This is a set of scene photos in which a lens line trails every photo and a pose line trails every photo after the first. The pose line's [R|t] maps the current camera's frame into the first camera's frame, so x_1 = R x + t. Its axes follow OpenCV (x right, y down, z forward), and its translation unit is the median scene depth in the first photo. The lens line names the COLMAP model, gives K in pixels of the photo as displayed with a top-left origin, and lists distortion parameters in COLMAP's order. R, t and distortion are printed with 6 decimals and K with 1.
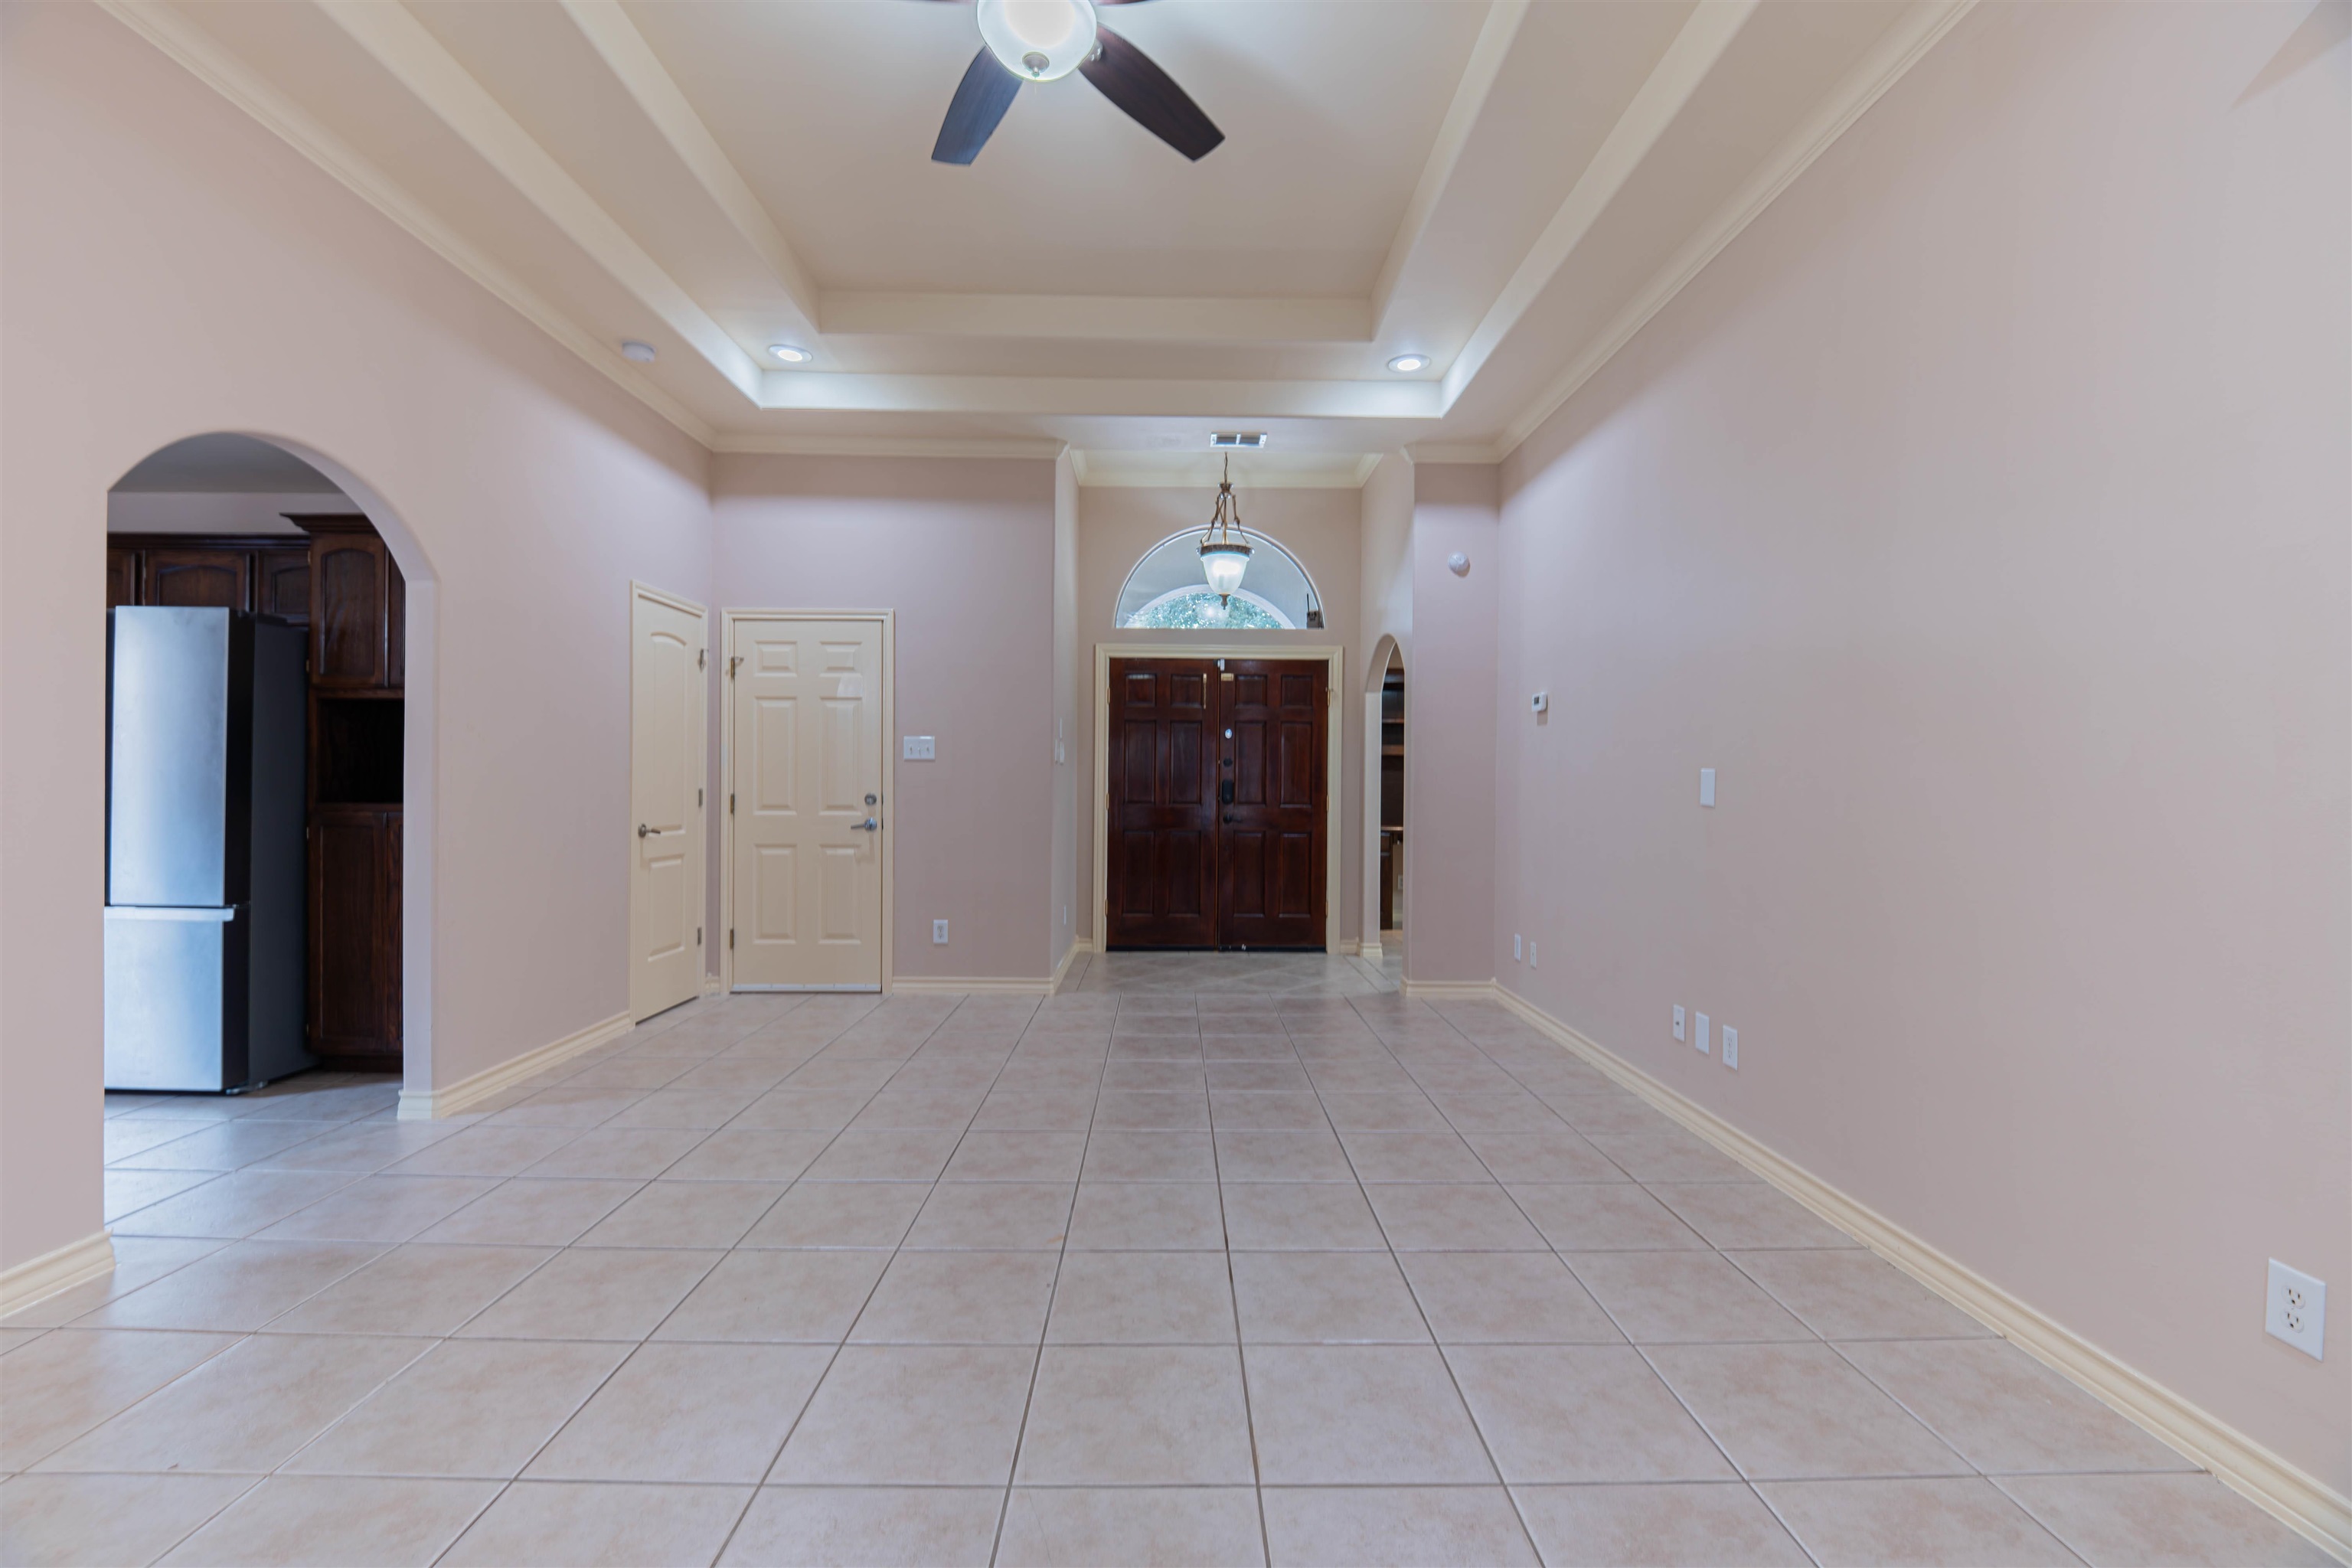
lens RADIAL K [[966.7, 0, 1180.7], [0, 966.7, 790.9], [0, 0, 1]] dist [-0.003116, -0.006894]
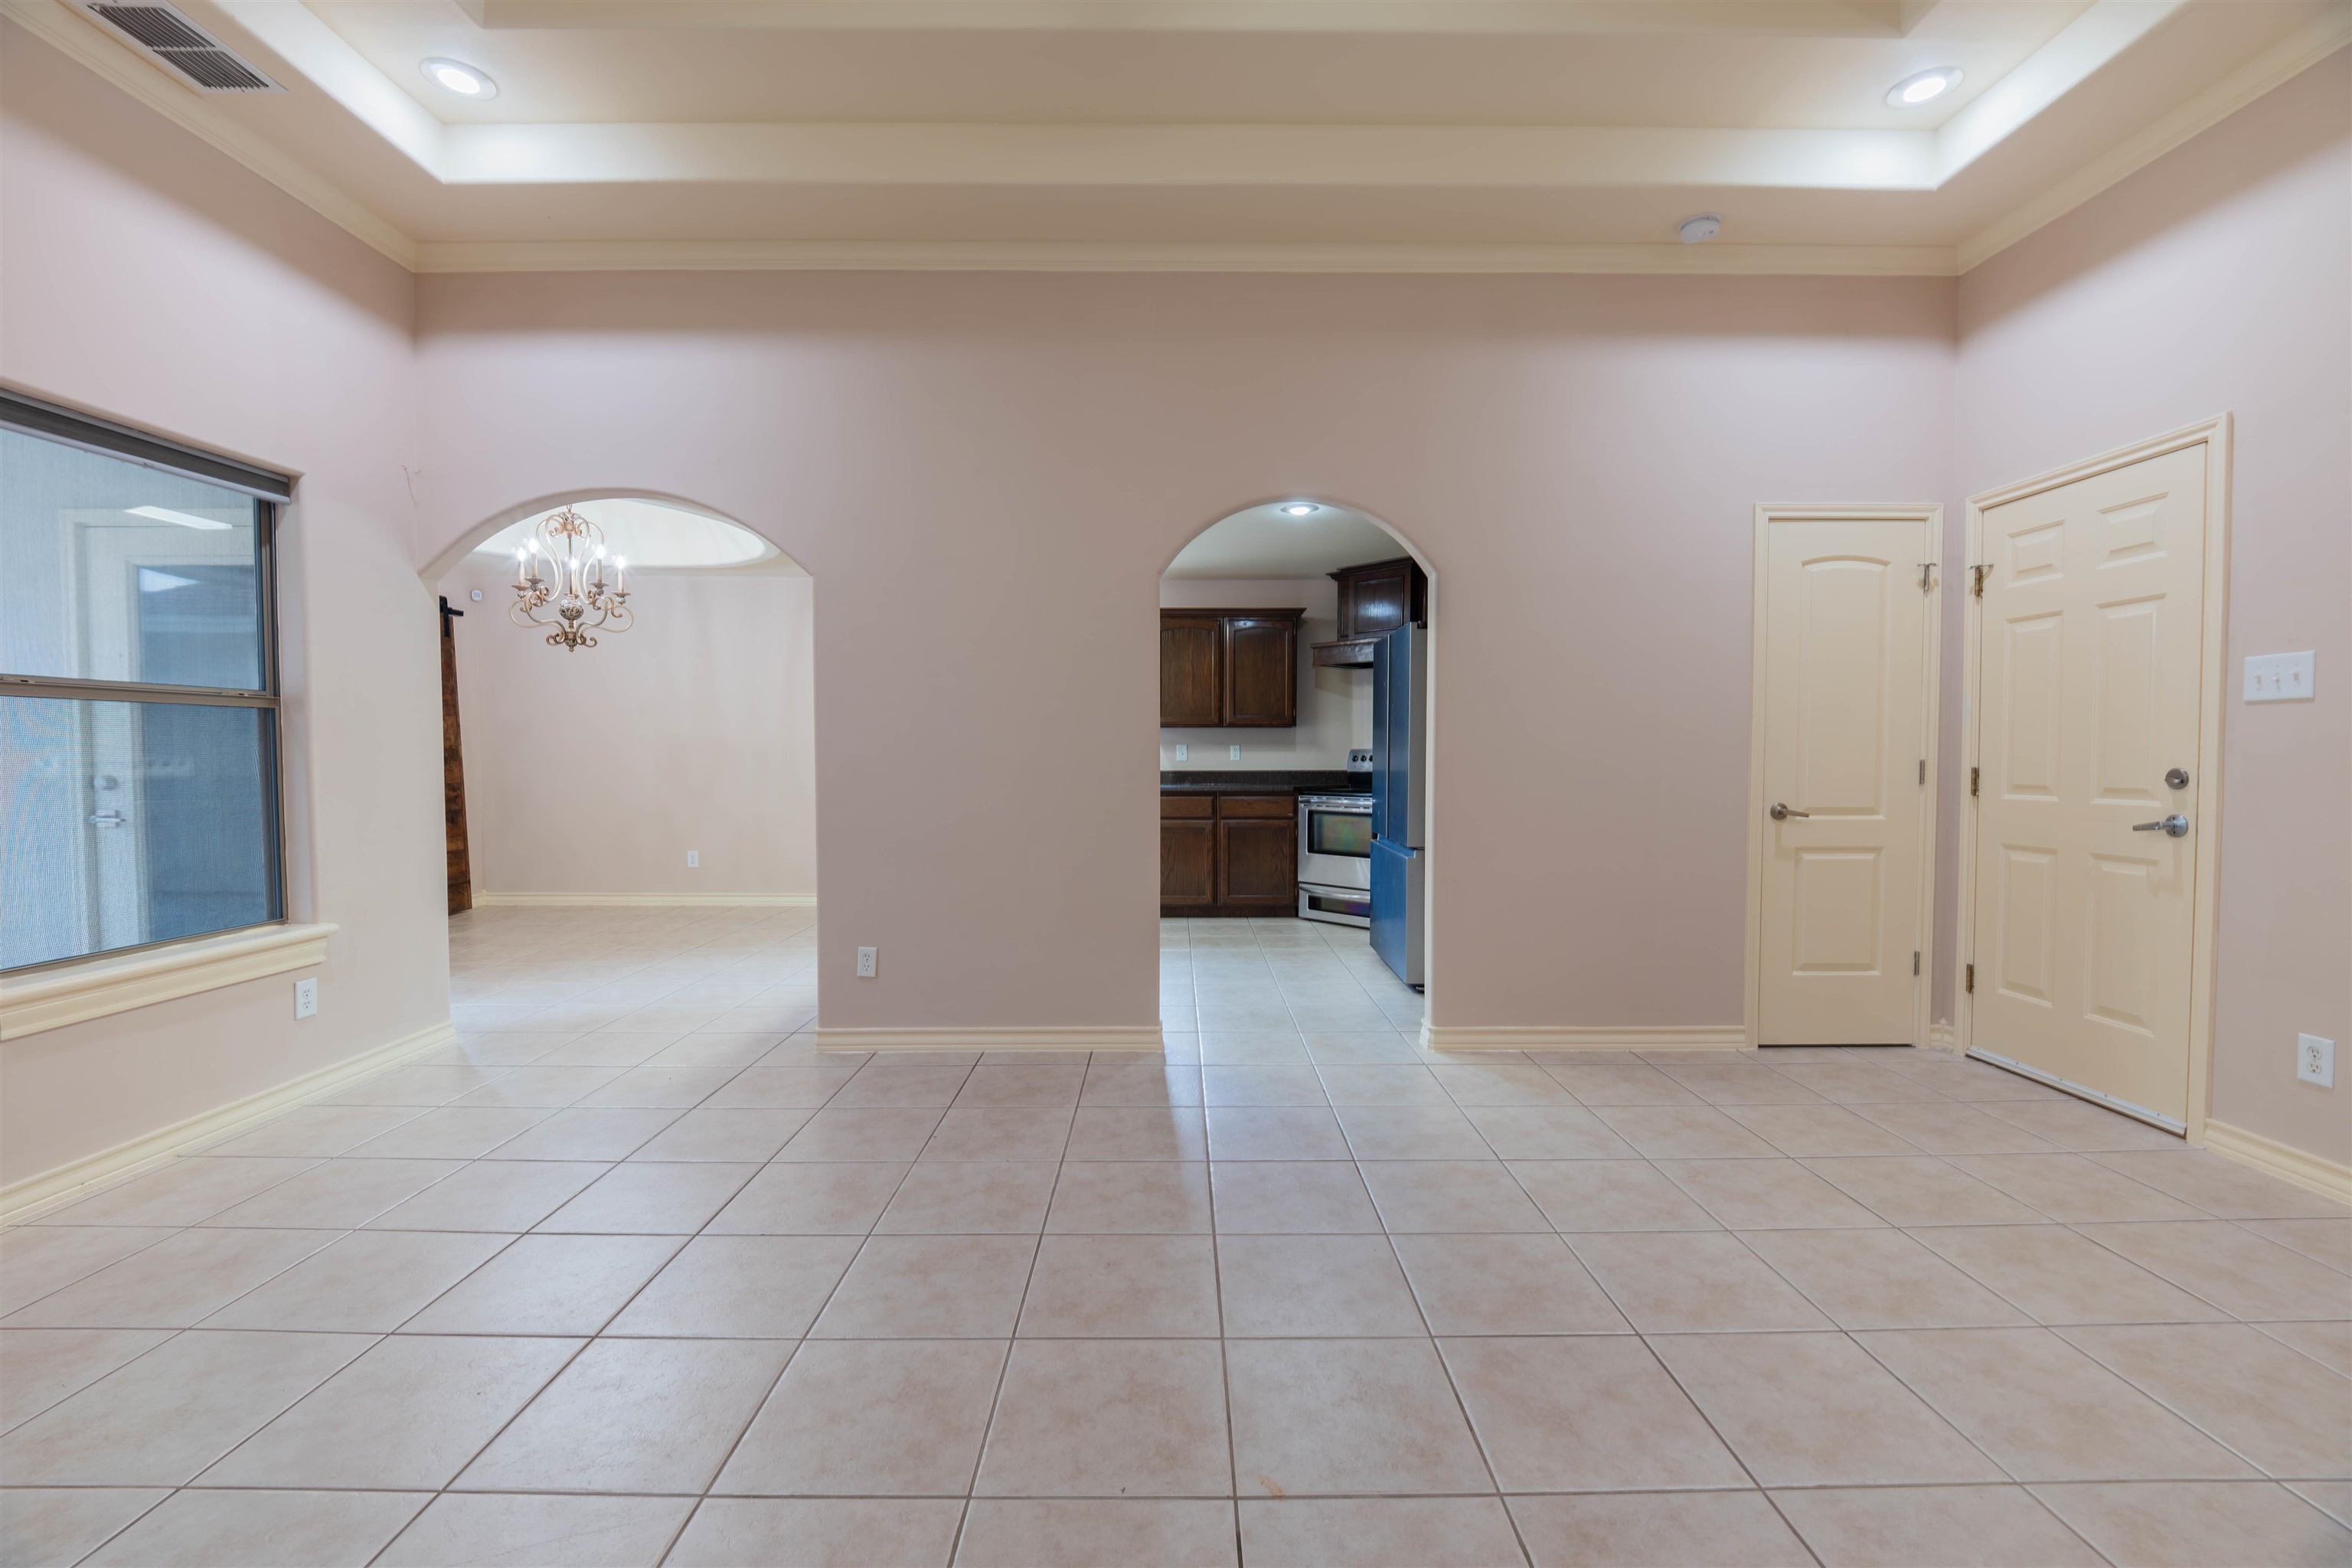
lens RADIAL K [[966.7, 0, 1180.3], [0, 966.7, 791.5], [0, 0, 1]] dist [-0.003116, -0.006894]
pose [[-0.010117, 0.030106, -0.999496, 0.220745], [-0.004756, 0.999534, 0.030155, 0.002353], [0.999938, 0.005059, -0.009969, 0.446048]]
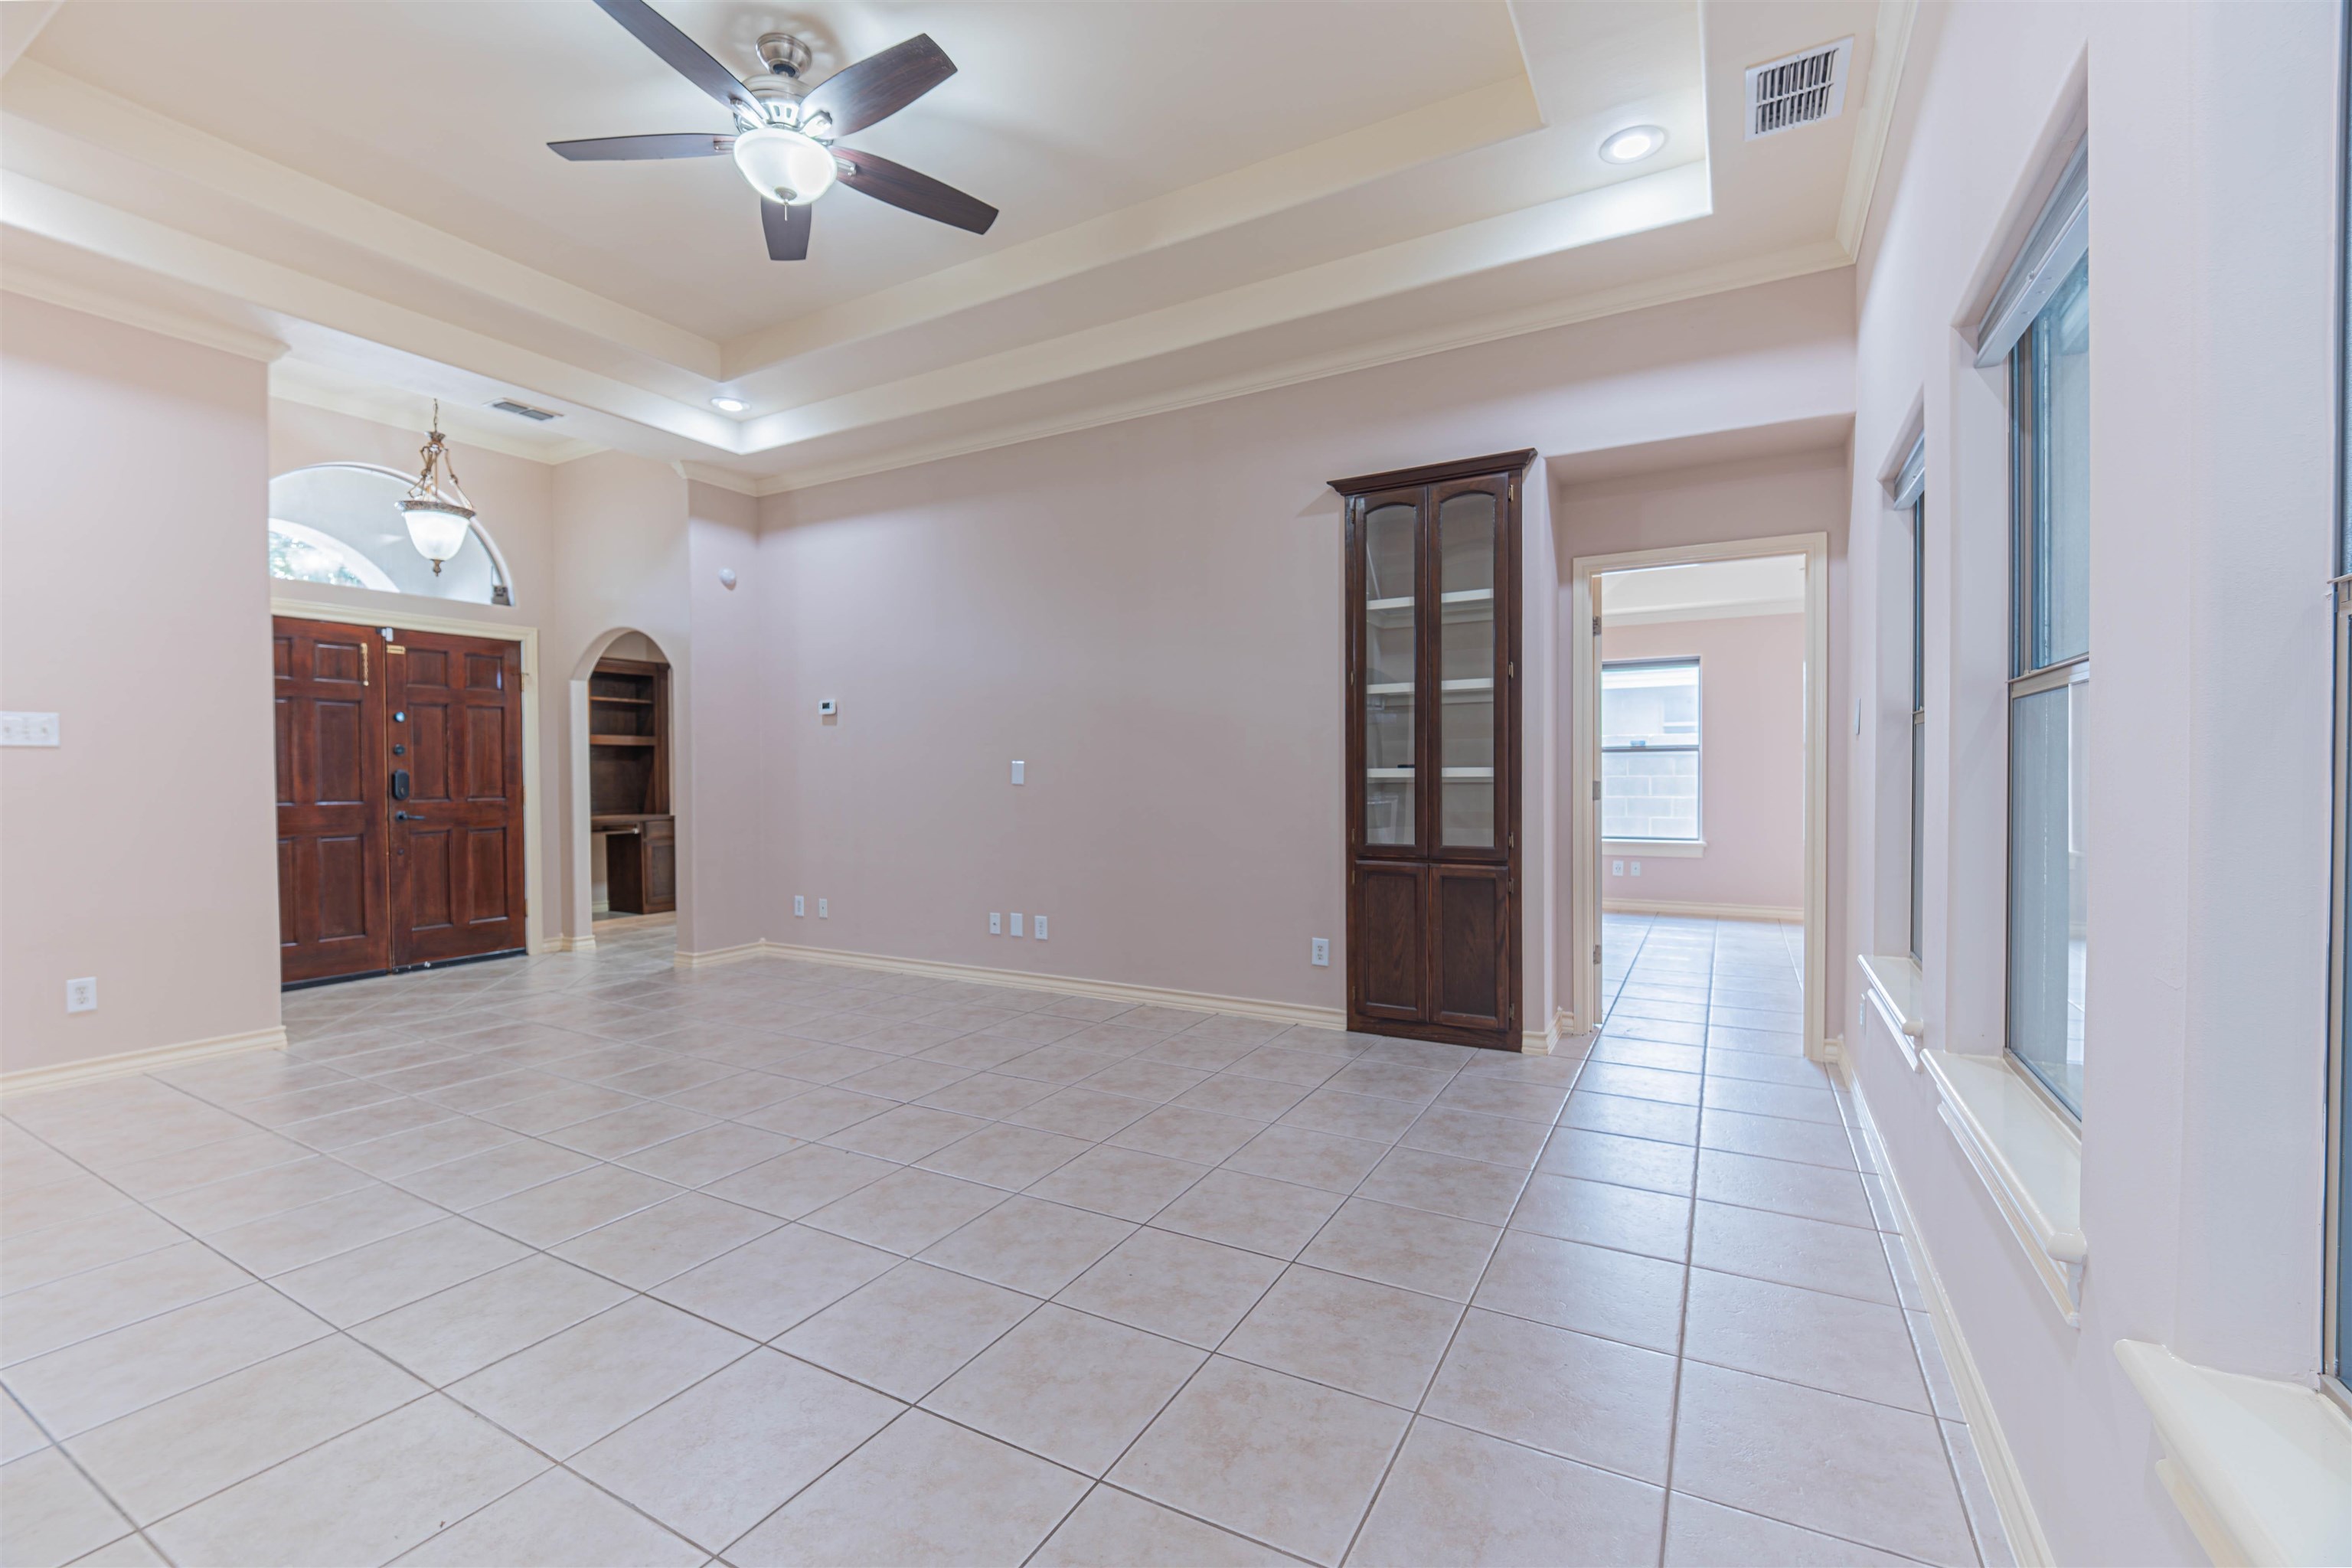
lens RADIAL K [[966.7, 0, 1189.6], [0, 966.7, 788.4], [0, 0, 1]] dist [-0.003116, -0.006894]
pose [[0.494405, -0.026536, 0.868826, -0.444622], [0.016466, 0.999640, 0.021161, -0.003682], [-0.869076, 0.003844, 0.494664, -0.028850]]
